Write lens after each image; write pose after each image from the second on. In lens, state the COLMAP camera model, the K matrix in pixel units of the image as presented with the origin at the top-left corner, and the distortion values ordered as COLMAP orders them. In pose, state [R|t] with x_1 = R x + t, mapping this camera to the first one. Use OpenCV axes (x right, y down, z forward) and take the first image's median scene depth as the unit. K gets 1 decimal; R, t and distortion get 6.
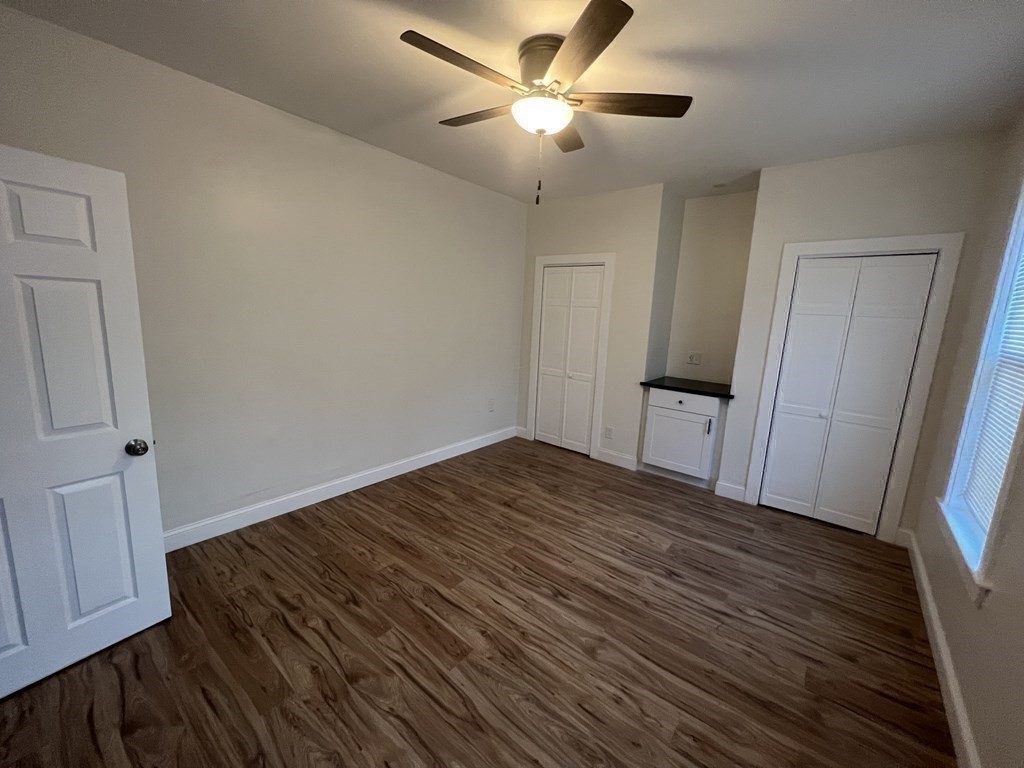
lens RADIAL K [[408.5, 0, 512.8], [0, 408.5, 380.9], [0, 0, 1]] dist [-0.002921, 0.000929]
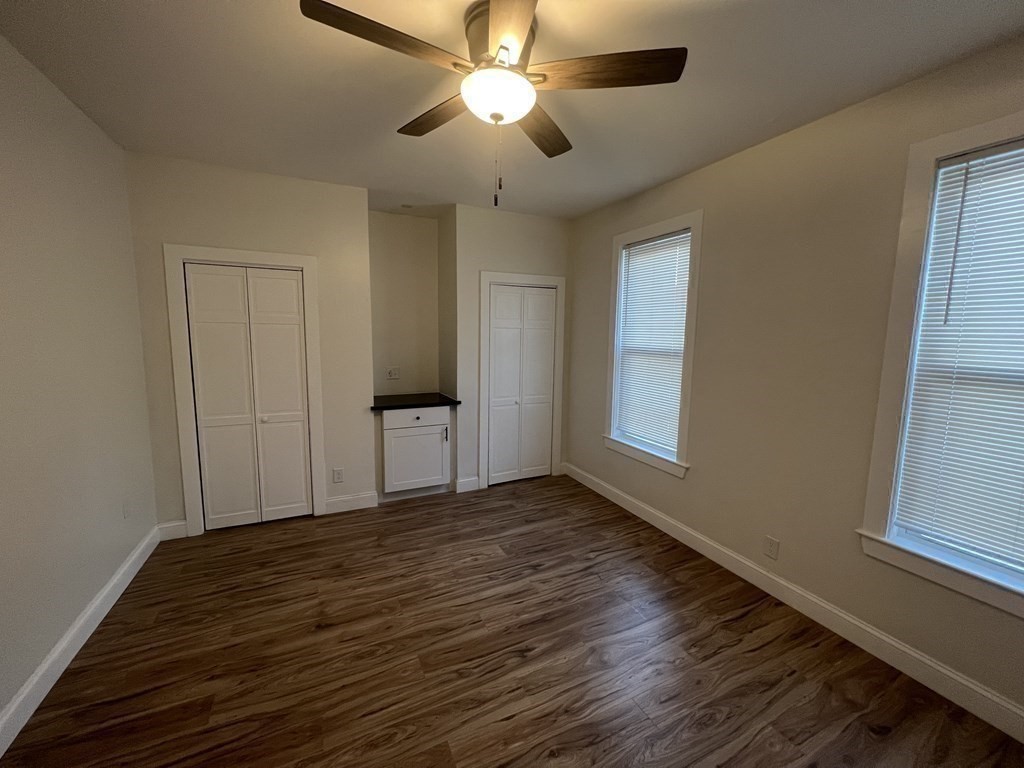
lens RADIAL K [[408.5, 0, 512.3], [0, 408.5, 381.4], [0, 0, 1]] dist [-0.002921, 0.000929]
pose [[0.425019, -0.145824, 0.893361, -0.547515], [0.162217, 0.983231, 0.083318, -0.121830], [-0.890531, 0.109507, 0.441547, 0.514662]]
